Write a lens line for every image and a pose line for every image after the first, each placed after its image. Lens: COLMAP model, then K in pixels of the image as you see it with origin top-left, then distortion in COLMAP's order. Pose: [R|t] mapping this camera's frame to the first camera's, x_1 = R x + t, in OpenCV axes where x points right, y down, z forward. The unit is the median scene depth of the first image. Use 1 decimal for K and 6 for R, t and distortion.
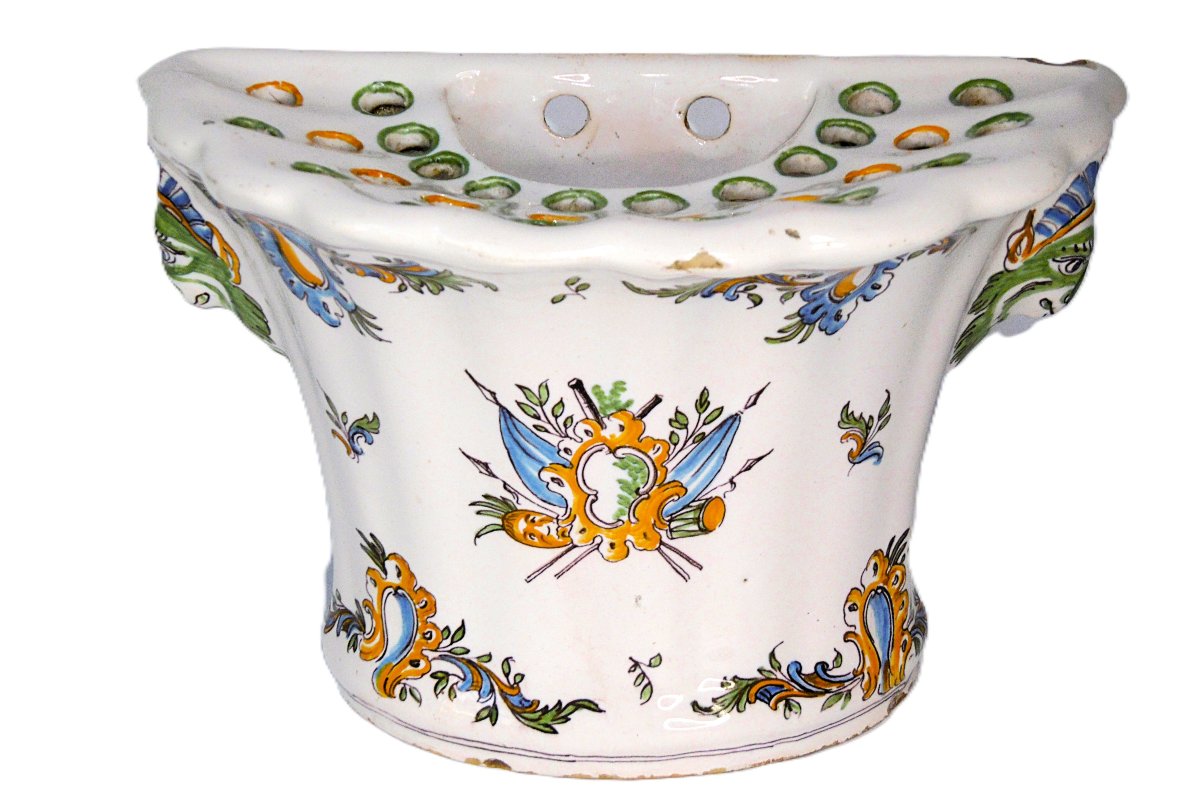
lens RADIAL K [[2803.8, 0, 600.3], [0, 2803.8, 399.4], [0, 0, 1]] dist [0.046457, 0.000000]
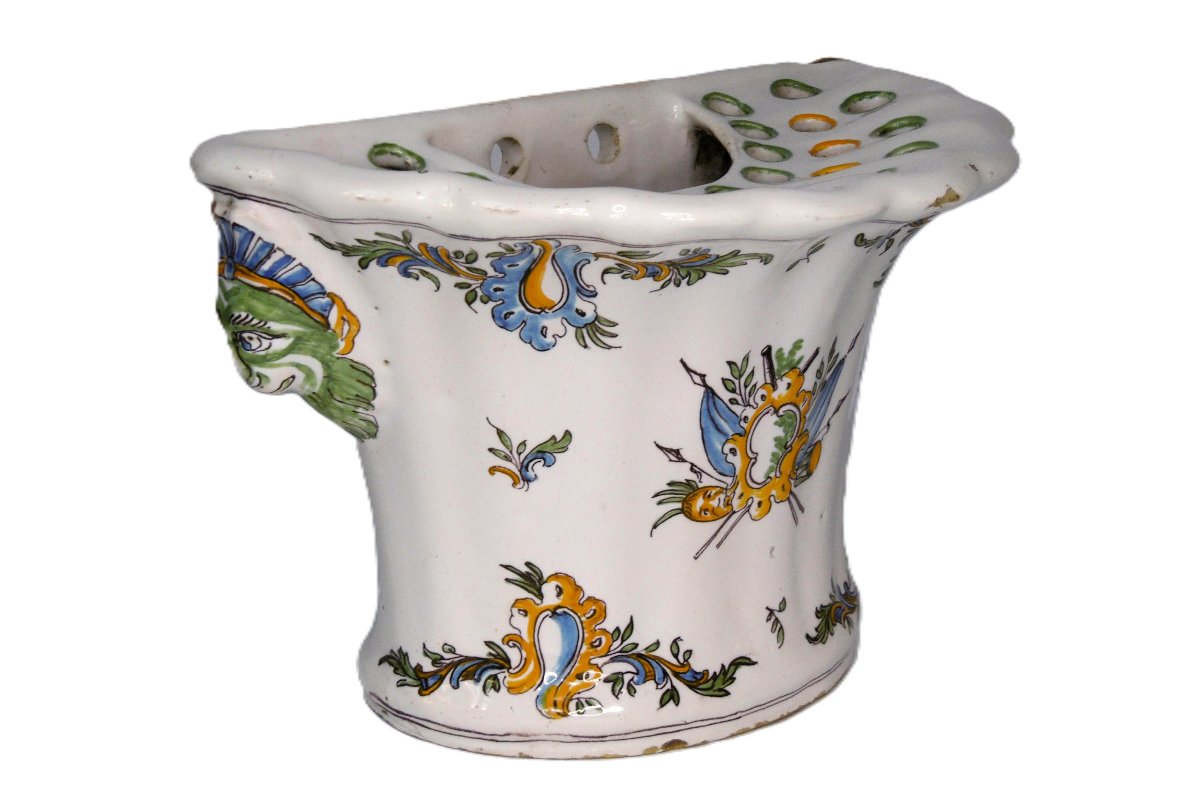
lens RADIAL K [[2803.8, 0, 600.6], [0, 2803.8, 400.4], [0, 0, 1]] dist [0.046457, 0.000000]
pose [[0.695021, -0.178270, 0.696539, -0.783568], [0.250834, 0.968027, -0.002535, -0.000188], [-0.673816, 0.176477, 0.717515, 0.238868]]
